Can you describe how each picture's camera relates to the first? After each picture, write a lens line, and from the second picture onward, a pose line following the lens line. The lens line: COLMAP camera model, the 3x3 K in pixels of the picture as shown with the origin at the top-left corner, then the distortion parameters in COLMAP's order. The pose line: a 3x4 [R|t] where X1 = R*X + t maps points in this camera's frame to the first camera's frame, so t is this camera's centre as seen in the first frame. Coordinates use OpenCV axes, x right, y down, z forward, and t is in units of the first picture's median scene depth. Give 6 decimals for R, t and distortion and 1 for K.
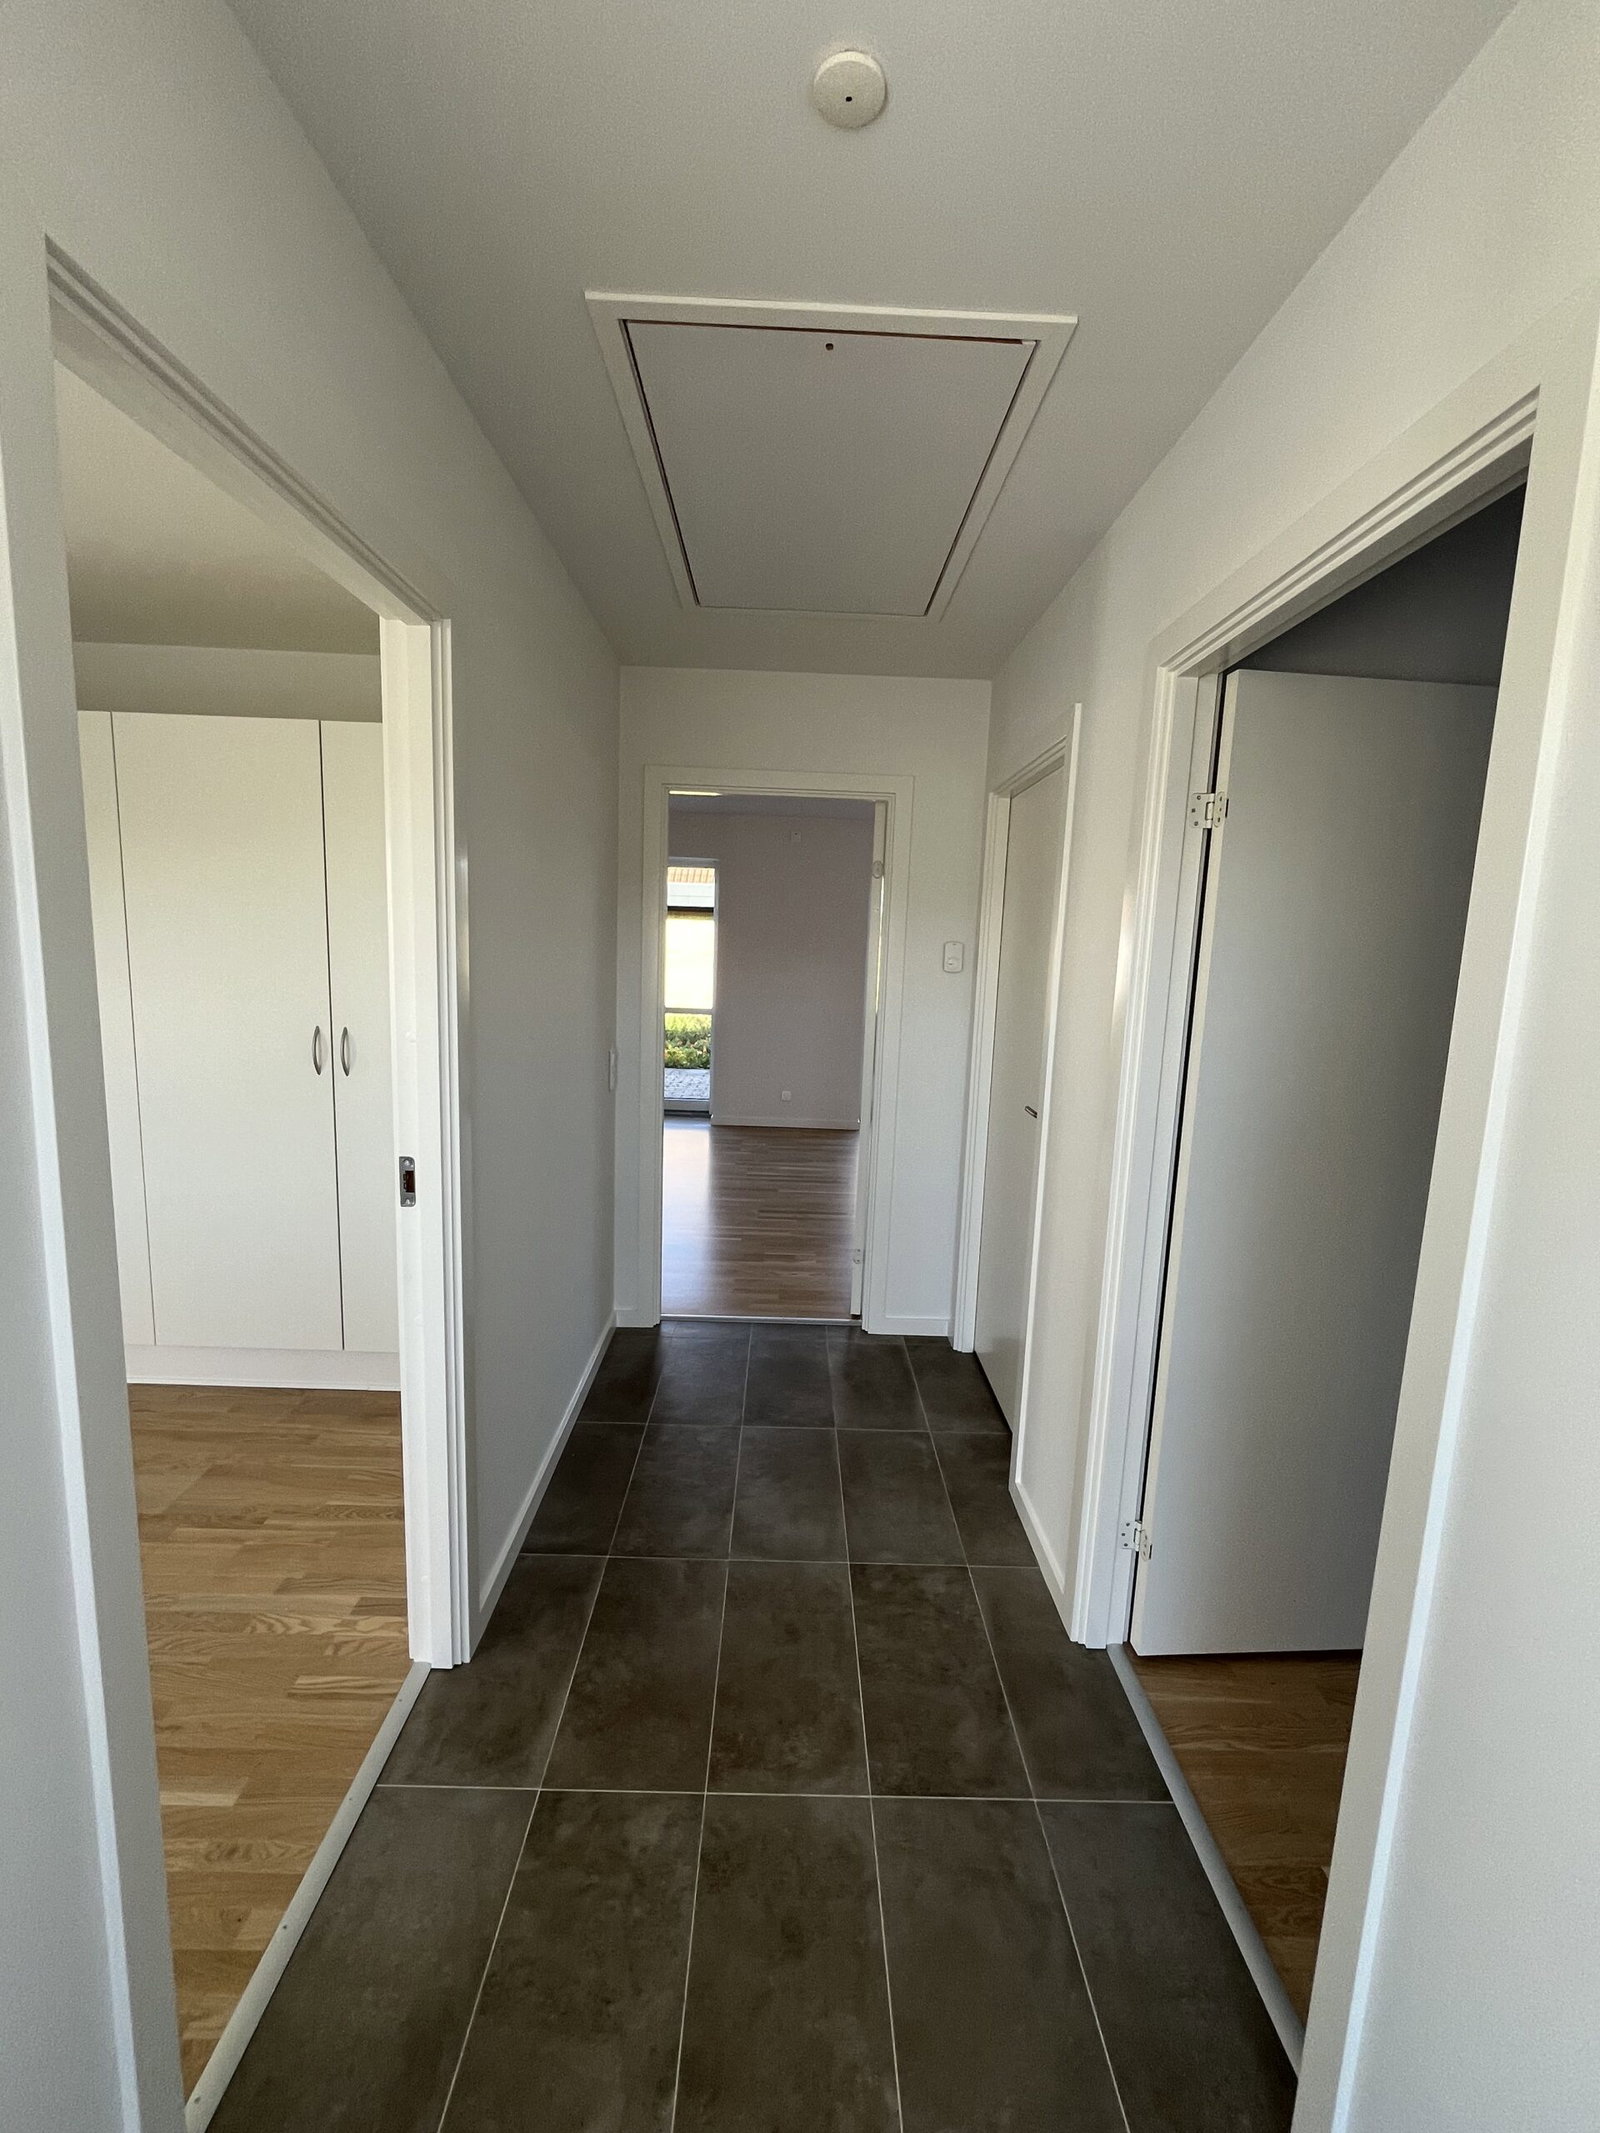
lens RADIAL K [[869.1, 0, 799.2], [0, 869.1, 1068.6], [0, 0, 1]] dist [-0.002935, 0.000045]
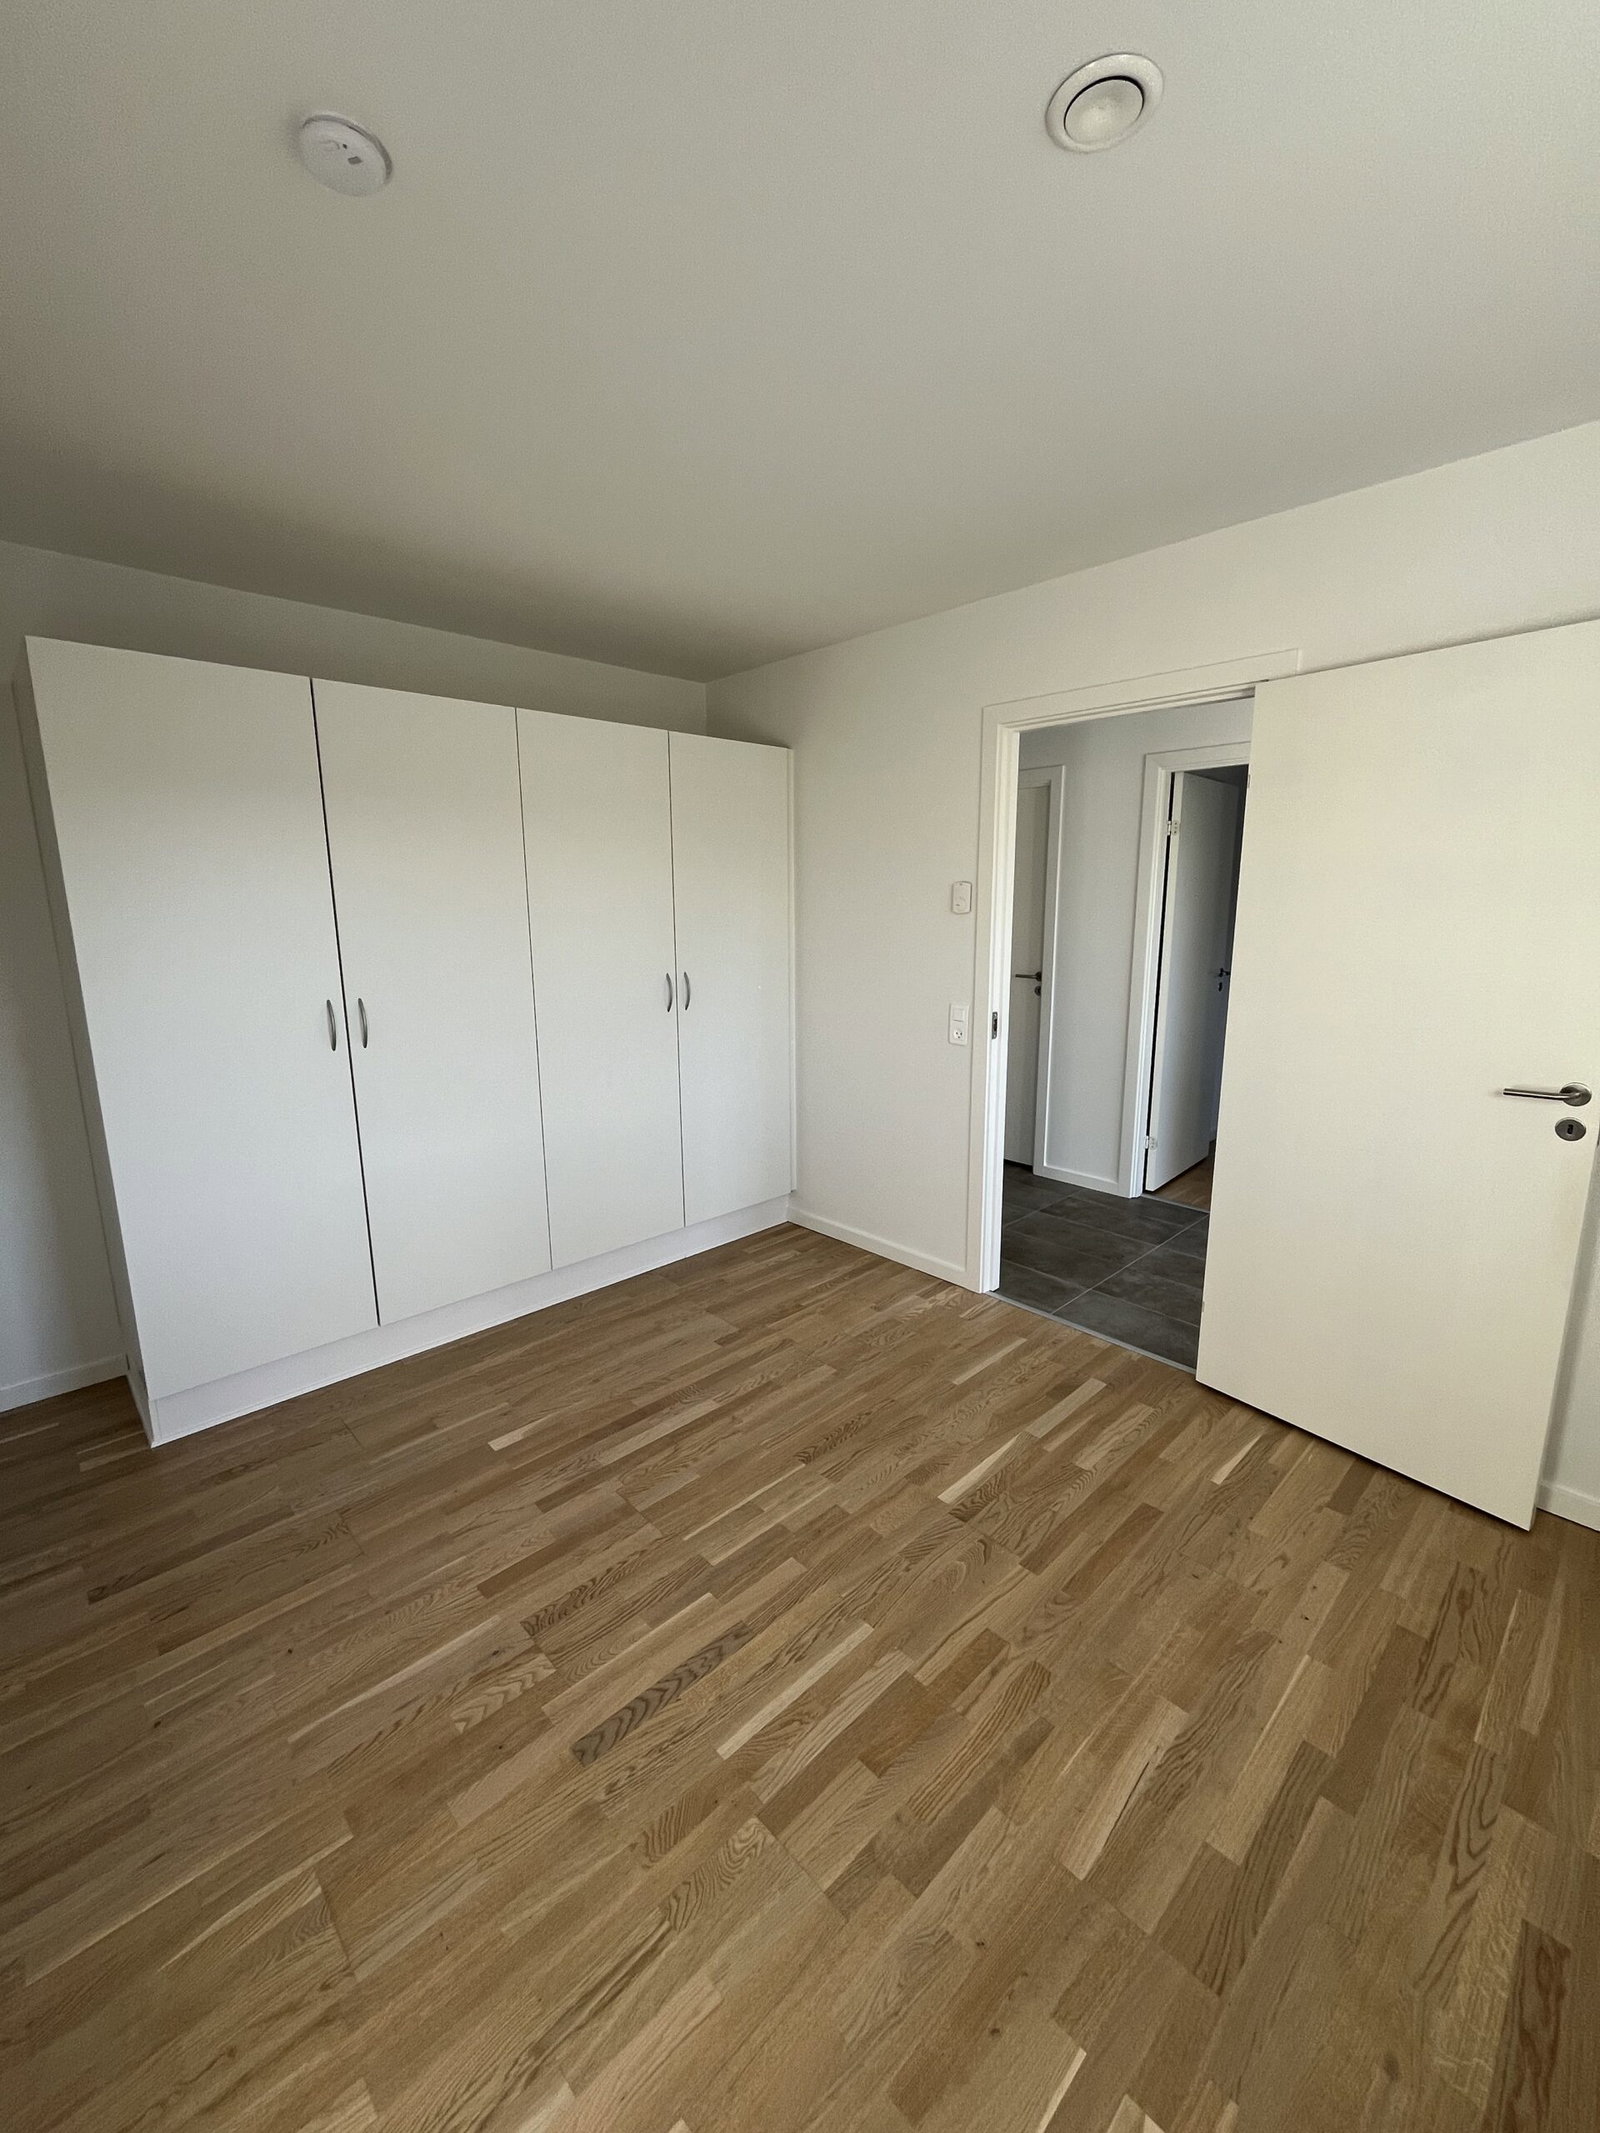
lens RADIAL K [[869.1, 0, 800.9], [0, 869.1, 1061.9], [0, 0, 1]] dist [-0.002935, 0.000045]
pose [[0.727812, -0.168539, 0.664743, -1.726641], [0.131405, 0.985642, 0.106028, -0.039715], [-0.673069, 0.010182, 0.739509, -0.094641]]
